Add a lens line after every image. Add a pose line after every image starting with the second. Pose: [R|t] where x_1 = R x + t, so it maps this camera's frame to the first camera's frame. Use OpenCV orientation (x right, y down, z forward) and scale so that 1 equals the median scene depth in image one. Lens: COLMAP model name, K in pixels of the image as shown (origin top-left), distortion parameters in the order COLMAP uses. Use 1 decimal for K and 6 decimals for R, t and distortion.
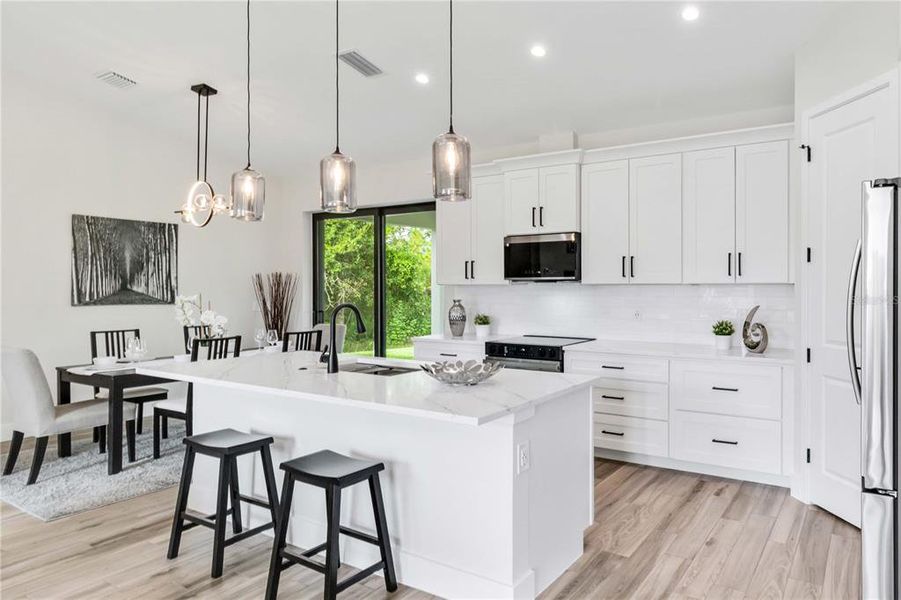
lens RADIAL K [[539.3, 0, 585.1], [0, 539.3, 287.6], [0, 0, 1]] dist [0.002900, -0.000378]
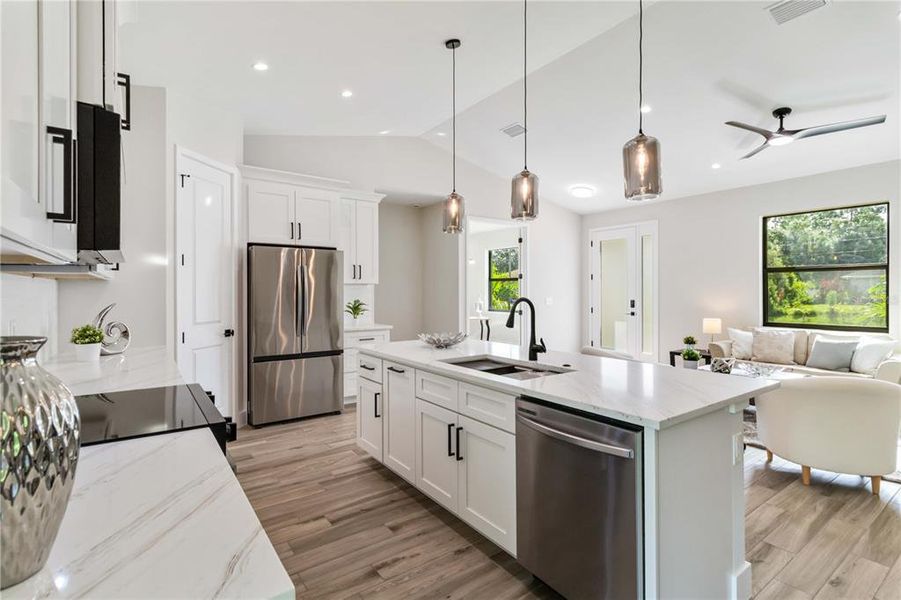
lens RADIAL K [[434.7, 0, 458.7], [0, 434.7, 293.0], [0, 0, 1]] dist [0.003506, 0.000816]
pose [[-0.899004, -0.000665, 0.437939, -0.415336], [0.001595, 0.999987, 0.004793, 0.009868], [-0.437937, 0.005007, -0.898992, 1.078911]]
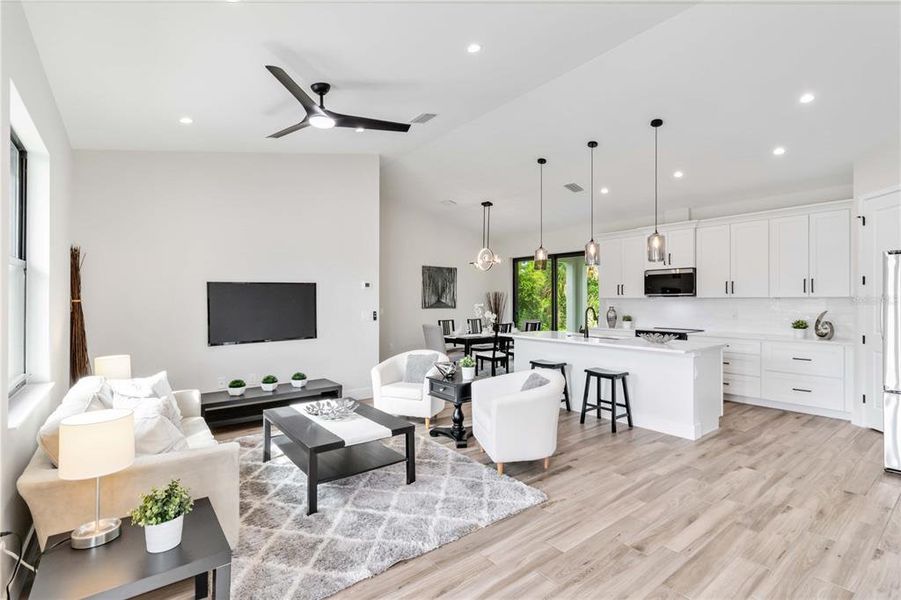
lens RADIAL K [[421.9, 0, 460.2], [0, 421.9, 299.0], [0, 0, 1]] dist [0.002006, 0.000240]
pose [[0.916403, -0.001185, -0.400254, -0.141305], [0.000222, 0.999997, -0.002452, 0.000372], [0.400256, 0.002158, 0.916401, -0.475017]]
